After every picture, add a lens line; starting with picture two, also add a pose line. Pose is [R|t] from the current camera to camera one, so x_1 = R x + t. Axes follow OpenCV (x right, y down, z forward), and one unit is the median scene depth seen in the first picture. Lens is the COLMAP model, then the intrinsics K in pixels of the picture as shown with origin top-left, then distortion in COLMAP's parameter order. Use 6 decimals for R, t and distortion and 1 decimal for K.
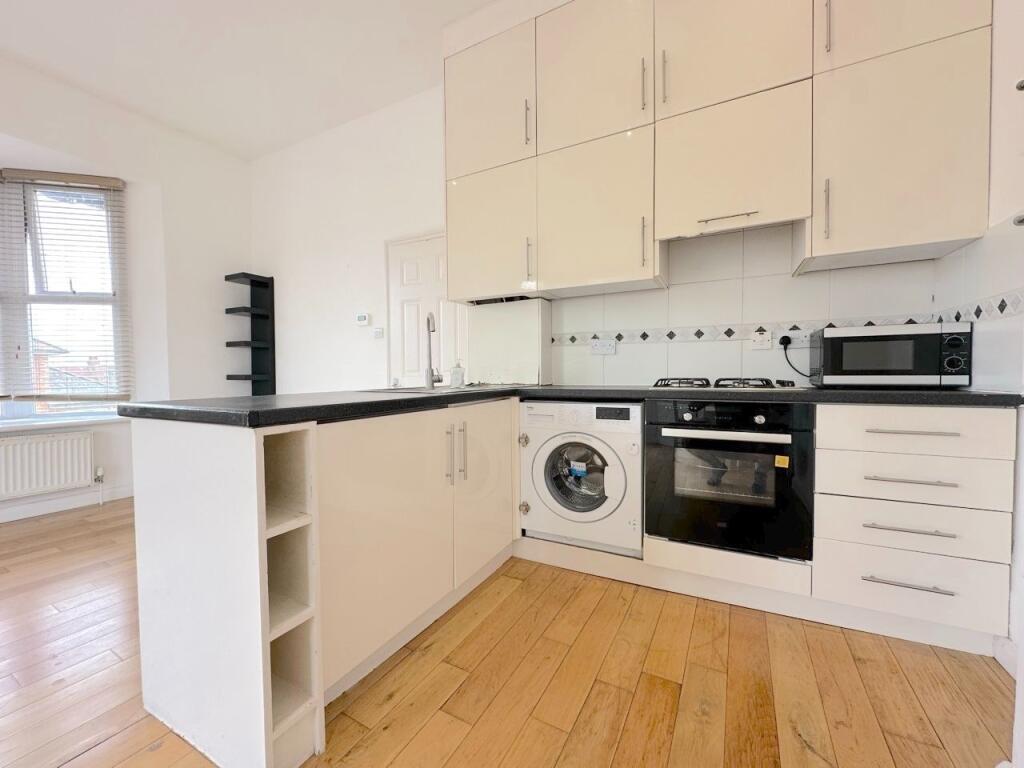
lens RADIAL K [[409.2, 0, 511.3], [0, 409.2, 384.4], [0, 0, 1]] dist [0.001164, 0.000308]
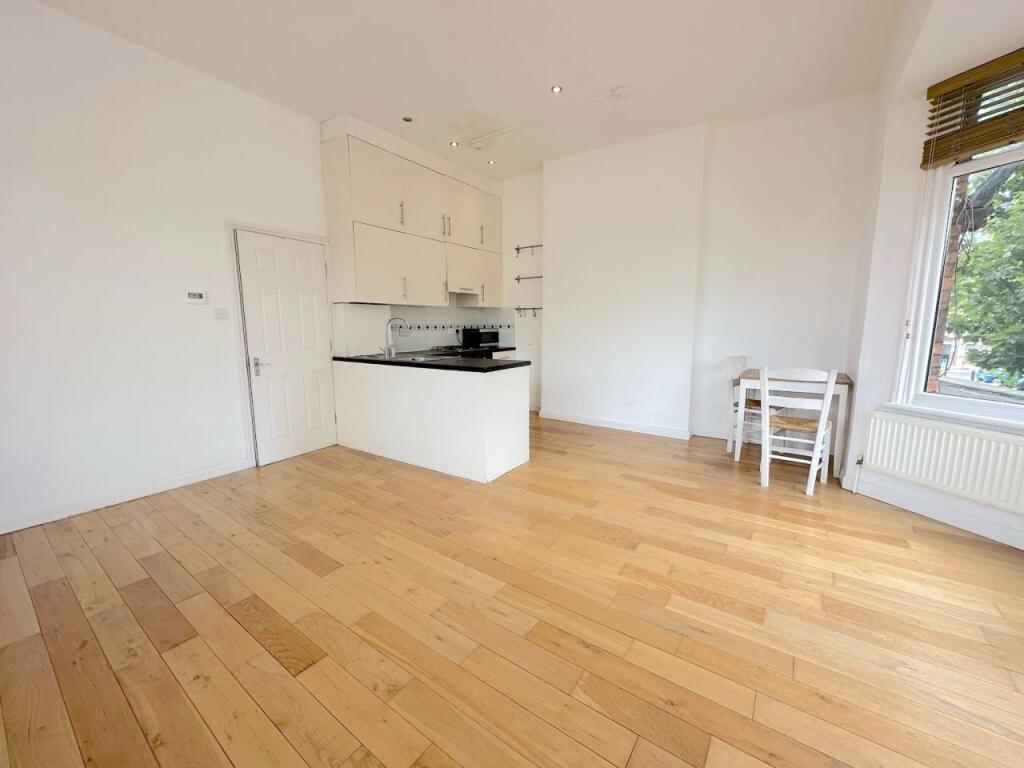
lens RADIAL K [[409.2, 0, 511.3], [0, 409.2, 384.4], [0, 0, 1]] dist [0.001164, 0.000308]
pose [[0.128516, -0.130823, 0.983041, -2.133882], [0.027460, 0.991350, 0.128339, -0.097542], [-0.991327, 0.010501, 0.130996, 0.301295]]
